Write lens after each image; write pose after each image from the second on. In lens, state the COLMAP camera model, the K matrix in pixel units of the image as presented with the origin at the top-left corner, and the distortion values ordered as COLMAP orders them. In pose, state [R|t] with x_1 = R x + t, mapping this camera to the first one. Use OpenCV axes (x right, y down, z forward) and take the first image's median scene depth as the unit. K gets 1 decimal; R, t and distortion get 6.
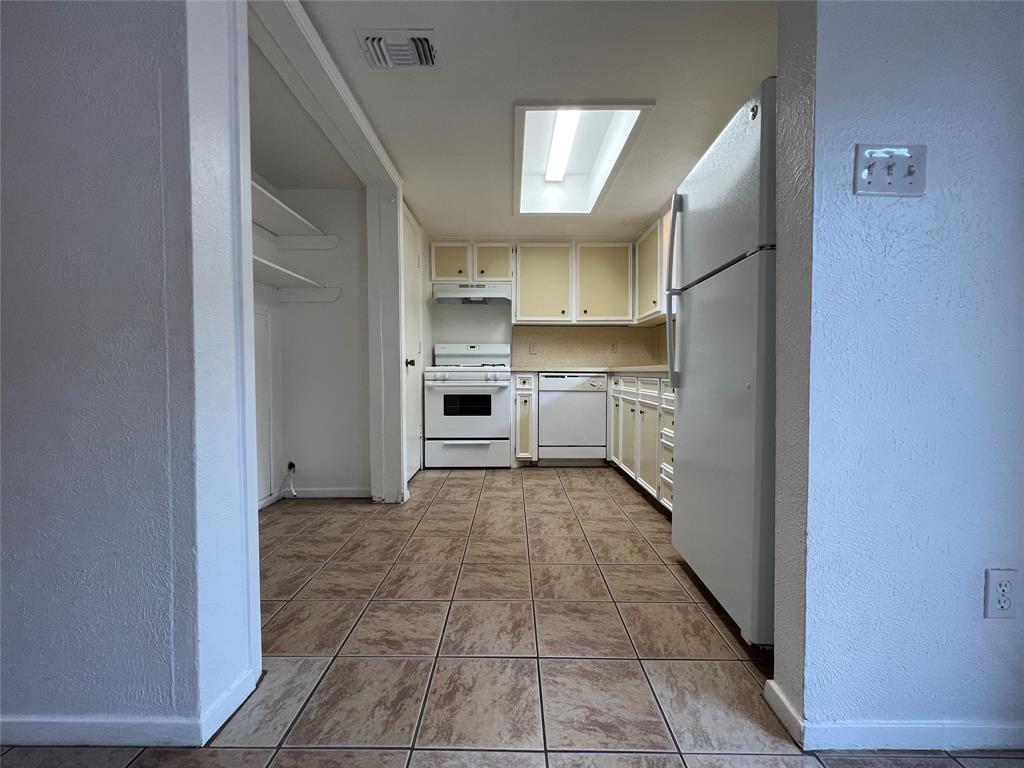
lens RADIAL K [[408.8, 0, 508.6], [0, 408.8, 381.1], [0, 0, 1]] dist [-0.002178, -0.000546]
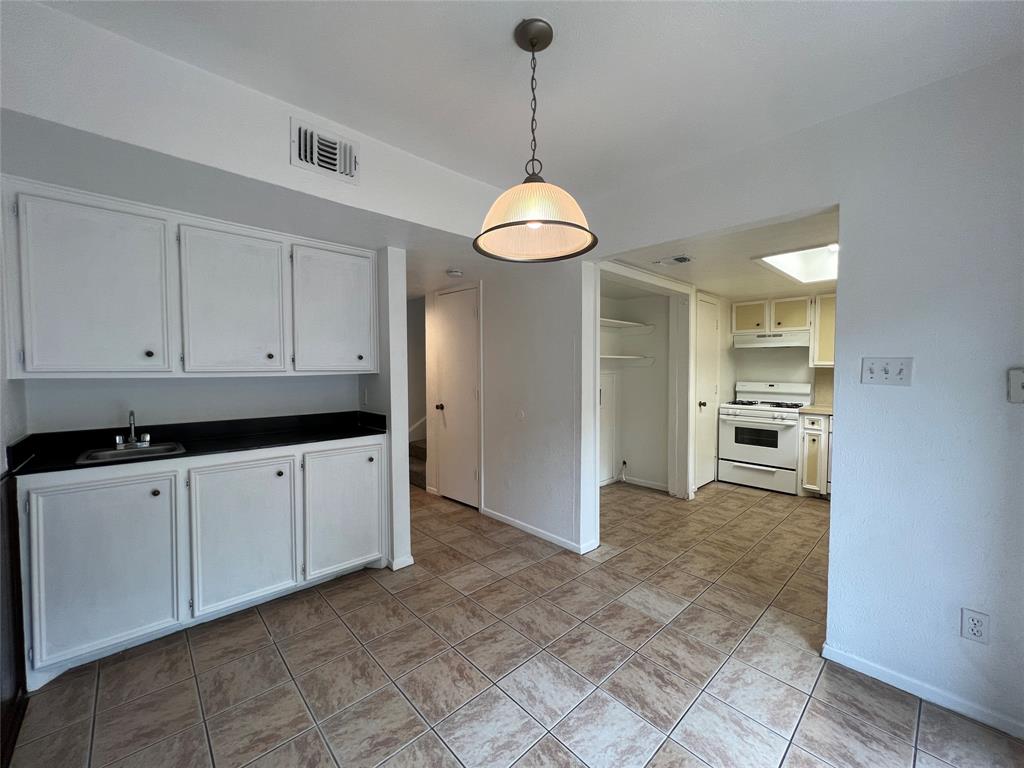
lens RADIAL K [[408.8, 0, 508.6], [0, 408.8, 381.1], [0, 0, 1]] dist [-0.002178, -0.000546]
pose [[0.682781, 0.026708, -0.730135, 0.288302], [-0.016840, 0.999641, 0.020820, -0.124437], [0.730429, -0.001920, 0.682986, -0.395783]]
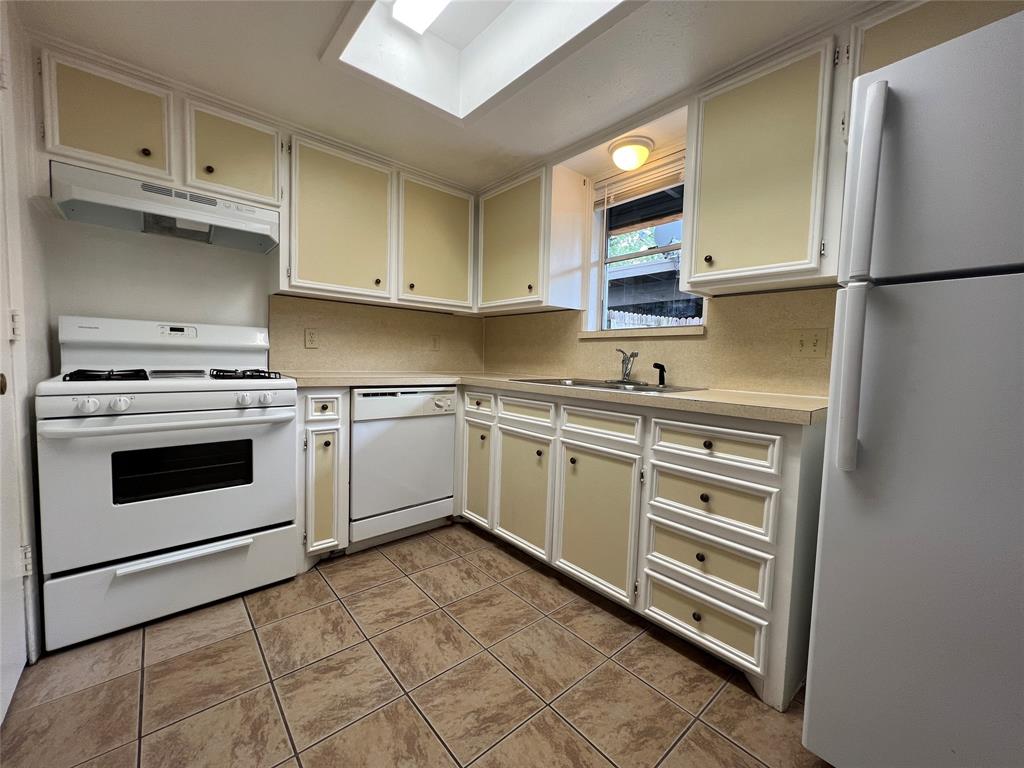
lens RADIAL K [[408.8, 0, 508.6], [0, 408.8, 381.1], [0, 0, 1]] dist [-0.002178, -0.000546]
pose [[0.750062, -0.017447, 0.661137, -0.130407], [-0.013888, 0.999016, 0.042120, -0.056715], [-0.661221, -0.040775, 0.749082, 0.458273]]
